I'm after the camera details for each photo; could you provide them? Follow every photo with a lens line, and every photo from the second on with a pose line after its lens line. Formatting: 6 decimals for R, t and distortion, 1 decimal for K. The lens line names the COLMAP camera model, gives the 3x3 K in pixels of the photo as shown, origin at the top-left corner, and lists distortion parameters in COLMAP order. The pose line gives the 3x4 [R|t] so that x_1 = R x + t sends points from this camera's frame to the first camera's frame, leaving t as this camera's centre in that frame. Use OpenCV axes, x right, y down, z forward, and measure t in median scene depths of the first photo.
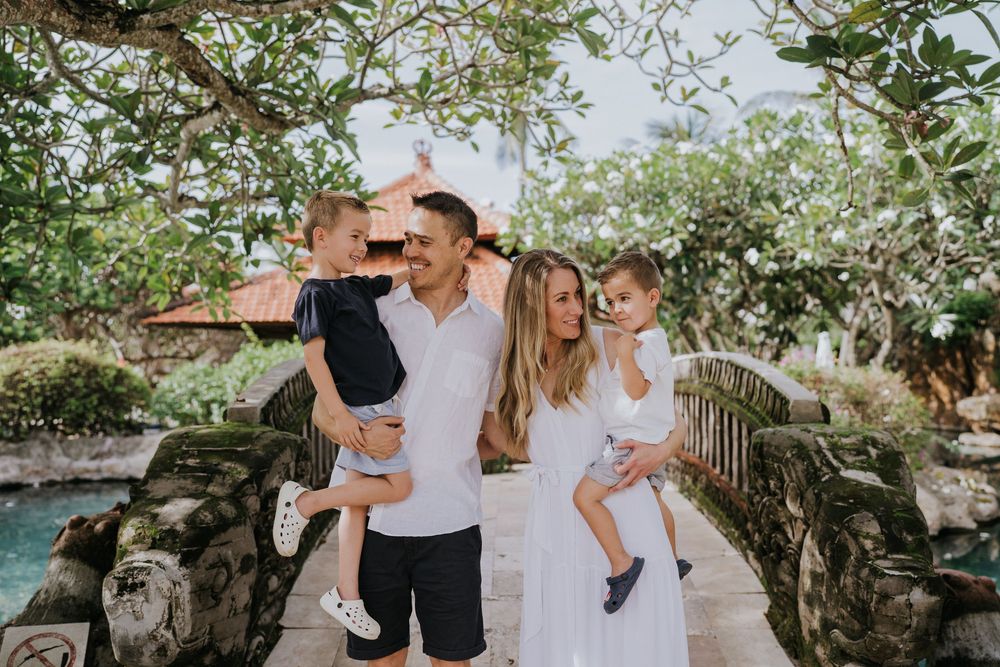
lens RADIAL K [[998.0, 0, 500.6], [0, 998.0, 308.5], [0, 0, 1]] dist [0.046019, 0.011880]
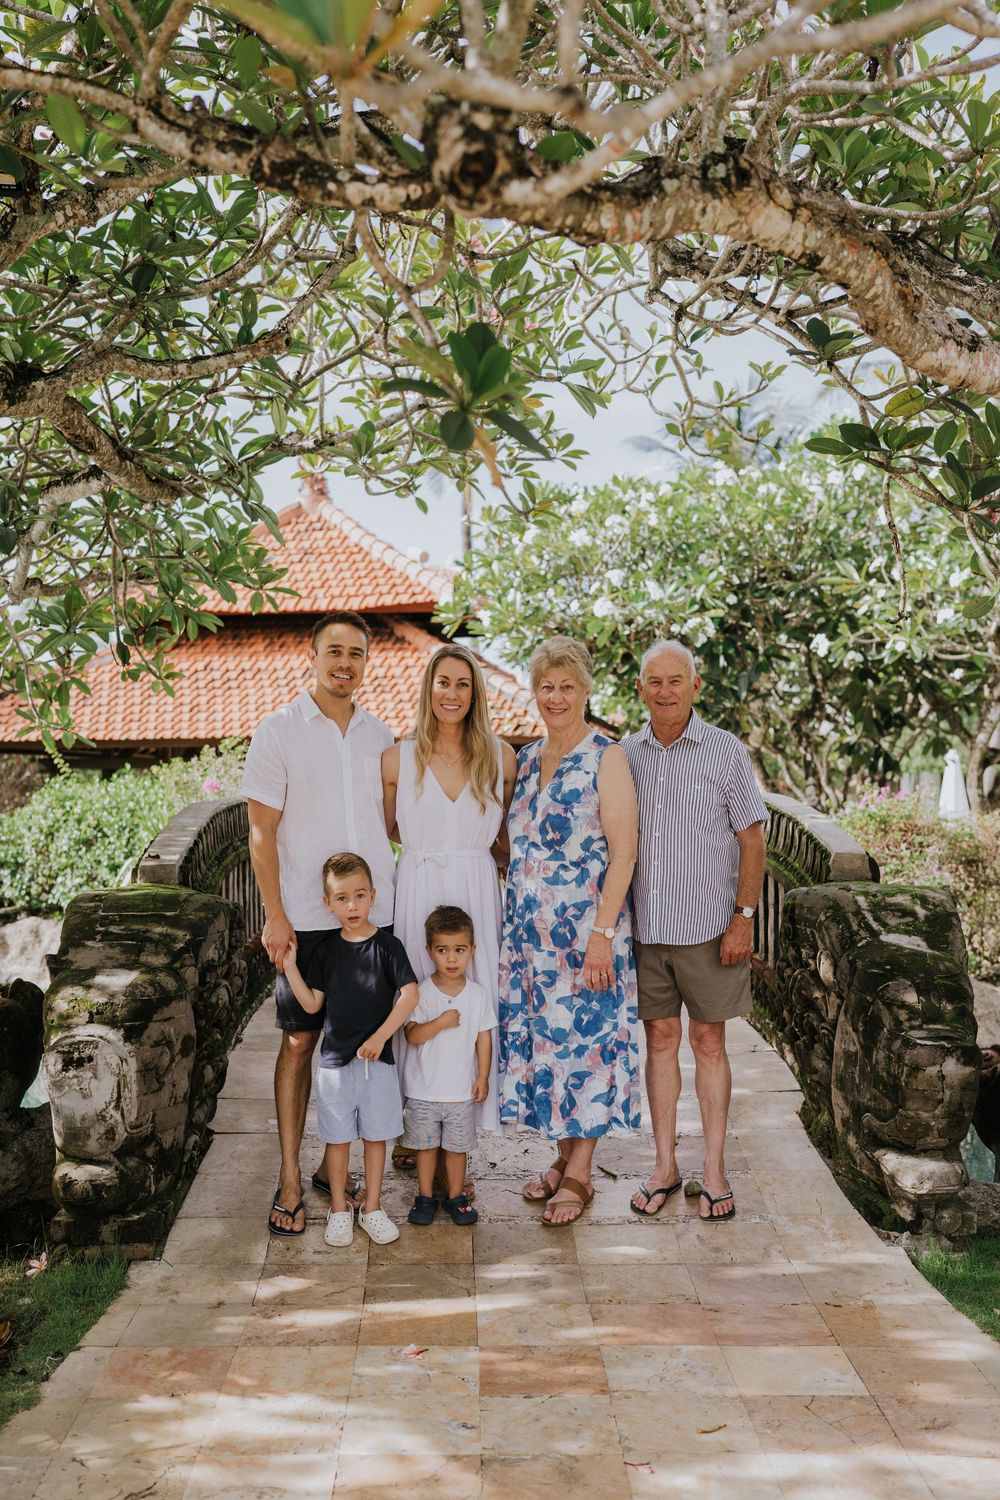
lens RADIAL K [[1497.1, 0, 500.0], [0, 1497.1, 750.0], [0, 0, 1]] dist [0.046019, 0.011880]
pose [[0.999345, -0.002347, 0.036108, -0.026562], [0.001702, 0.999839, 0.017874, -0.016470], [-0.036144, -0.017801, 0.999188, -0.235952]]
